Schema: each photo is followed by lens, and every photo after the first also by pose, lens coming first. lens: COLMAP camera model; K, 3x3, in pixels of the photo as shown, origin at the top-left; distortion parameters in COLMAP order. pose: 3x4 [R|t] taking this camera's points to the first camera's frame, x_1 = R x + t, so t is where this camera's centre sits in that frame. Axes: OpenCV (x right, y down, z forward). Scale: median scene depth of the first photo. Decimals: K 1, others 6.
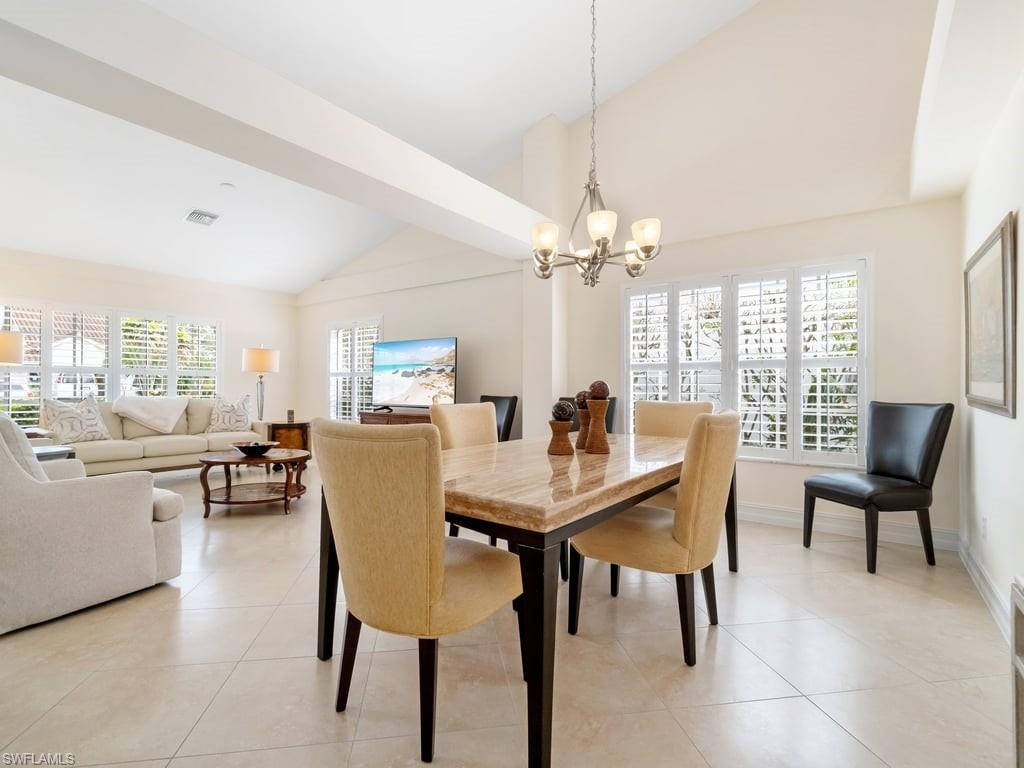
lens RADIAL K [[494.9, 0, 499.9], [0, 494.9, 382.5], [0, 0, 1]] dist [0.000208, 0.000562]
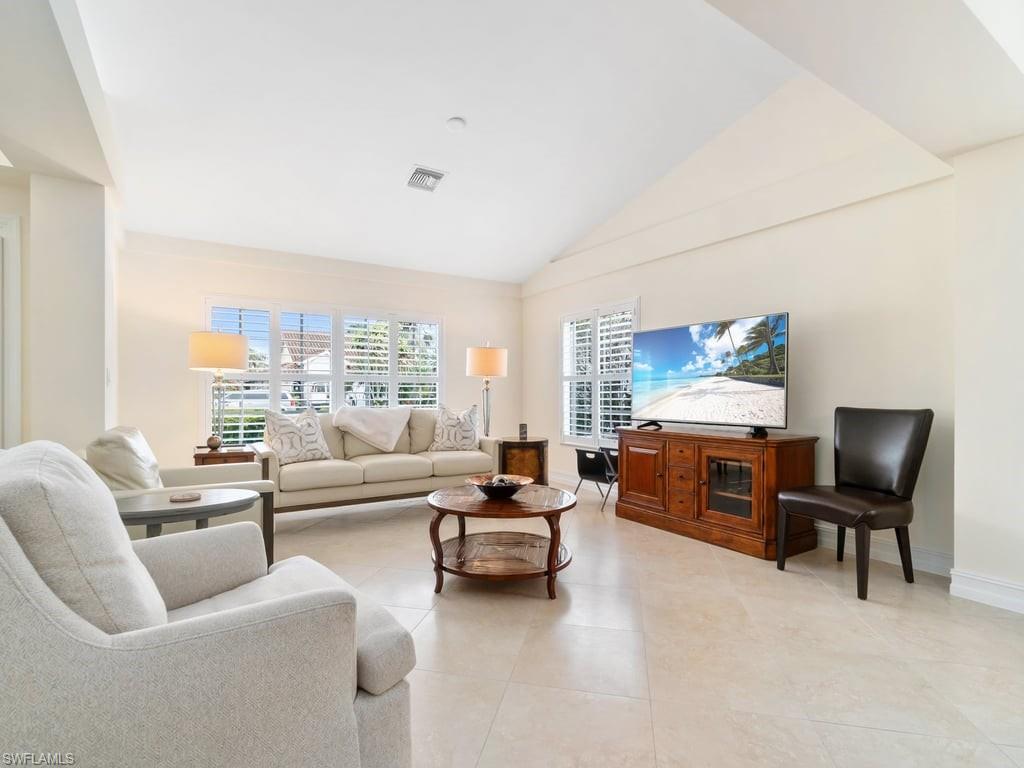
lens RADIAL K [[497.7, 0, 512.0], [0, 497.7, 384.0], [0, 0, 1]] dist [-0.003470, -0.000109]
pose [[0.938294, -0.012216, -0.345623, -0.203153], [0.008856, 0.999897, -0.011300, 0.001033], [0.345726, 0.007542, 0.938305, 0.309512]]
